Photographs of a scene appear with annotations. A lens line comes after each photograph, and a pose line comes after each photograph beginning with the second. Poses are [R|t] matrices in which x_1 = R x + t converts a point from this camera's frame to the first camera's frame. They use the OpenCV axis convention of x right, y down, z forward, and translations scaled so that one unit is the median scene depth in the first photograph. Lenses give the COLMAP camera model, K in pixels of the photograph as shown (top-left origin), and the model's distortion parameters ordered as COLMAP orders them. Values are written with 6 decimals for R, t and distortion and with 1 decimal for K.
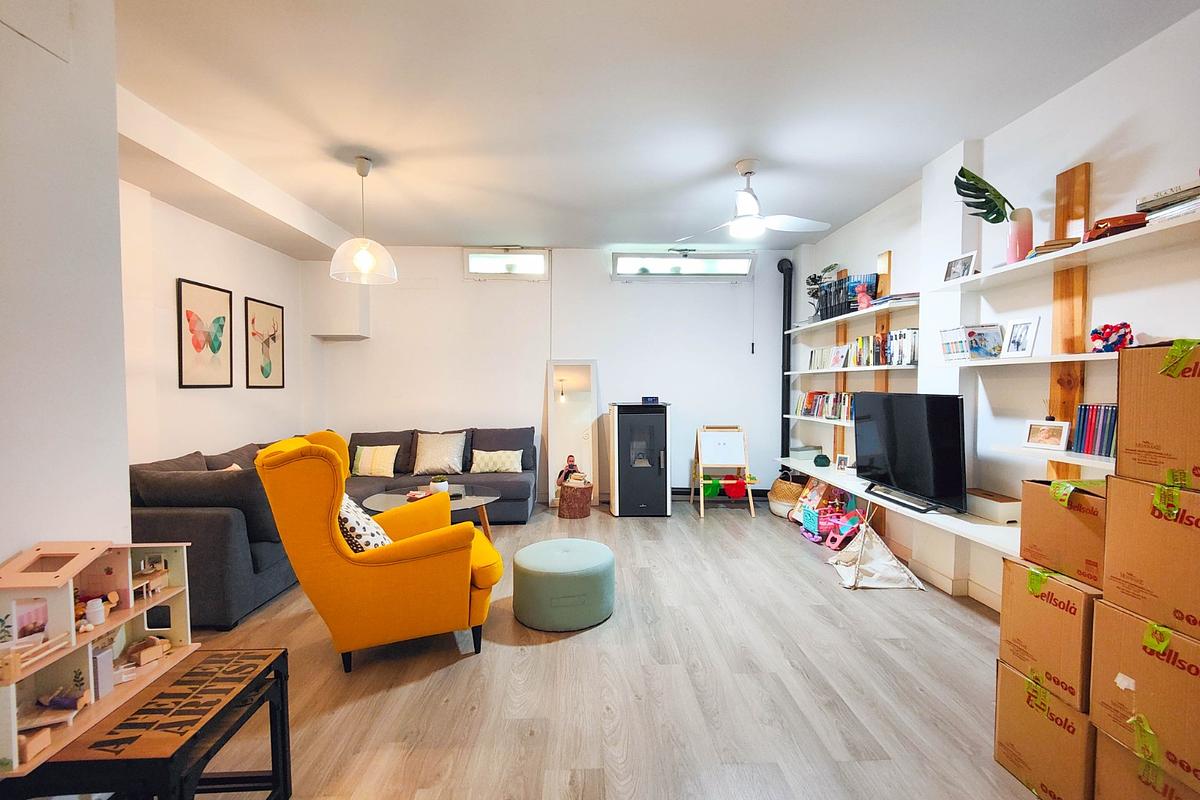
lens RADIAL K [[526.5, 0, 599.3], [0, 526.5, 402.3], [0, 0, 1]] dist [-0.000771, -0.000403]
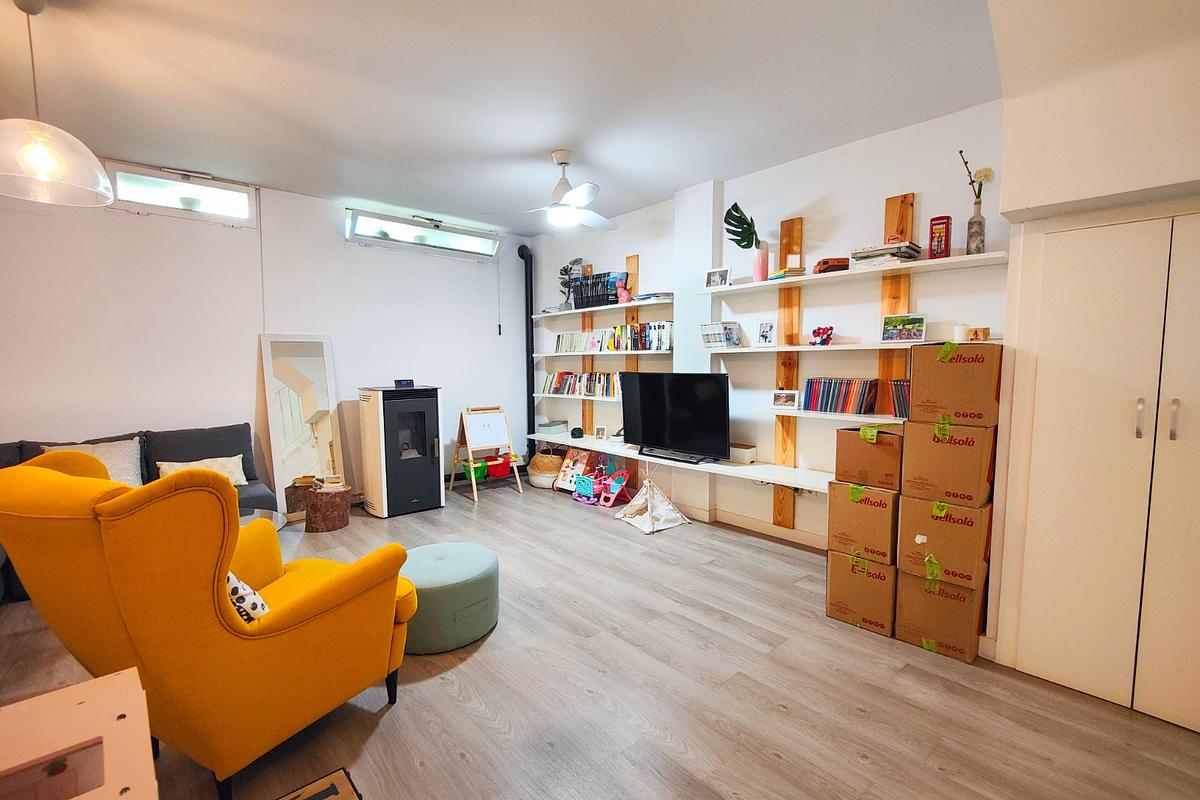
lens RADIAL K [[524.8, 0, 607.2], [0, 524.8, 404.0], [0, 0, 1]] dist [0.031640, -0.025920]
pose [[0.766050, -0.049826, 0.640846, -0.330369], [0.023390, 0.998492, 0.049673, -0.008312], [-0.642355, -0.023062, 0.766060, 0.126639]]
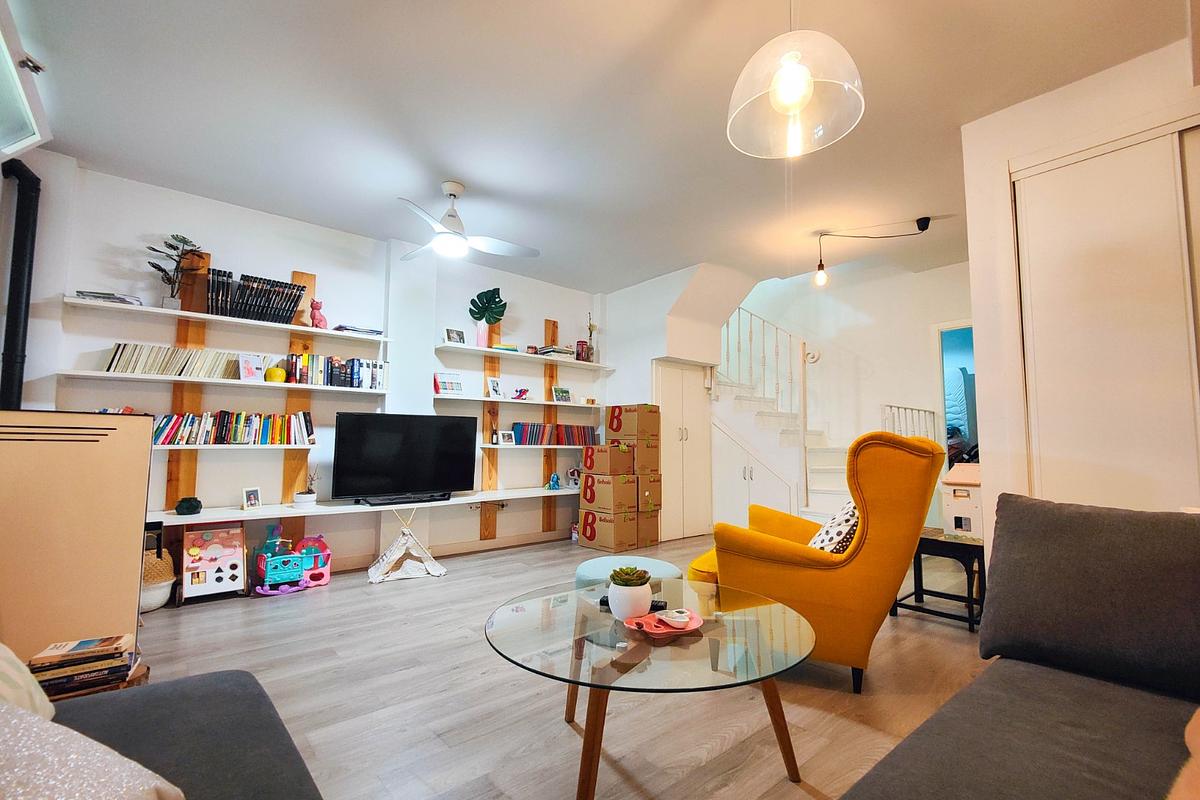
lens RADIAL K [[524.8, 0, 607.2], [0, 524.8, 404.0], [0, 0, 1]] dist [0.031640, -0.025920]
pose [[-0.632880, 0.061314, 0.771818, -0.655936], [0.027368, 0.998008, -0.056841, 0.039263], [-0.773766, -0.014851, -0.633298, 1.359250]]
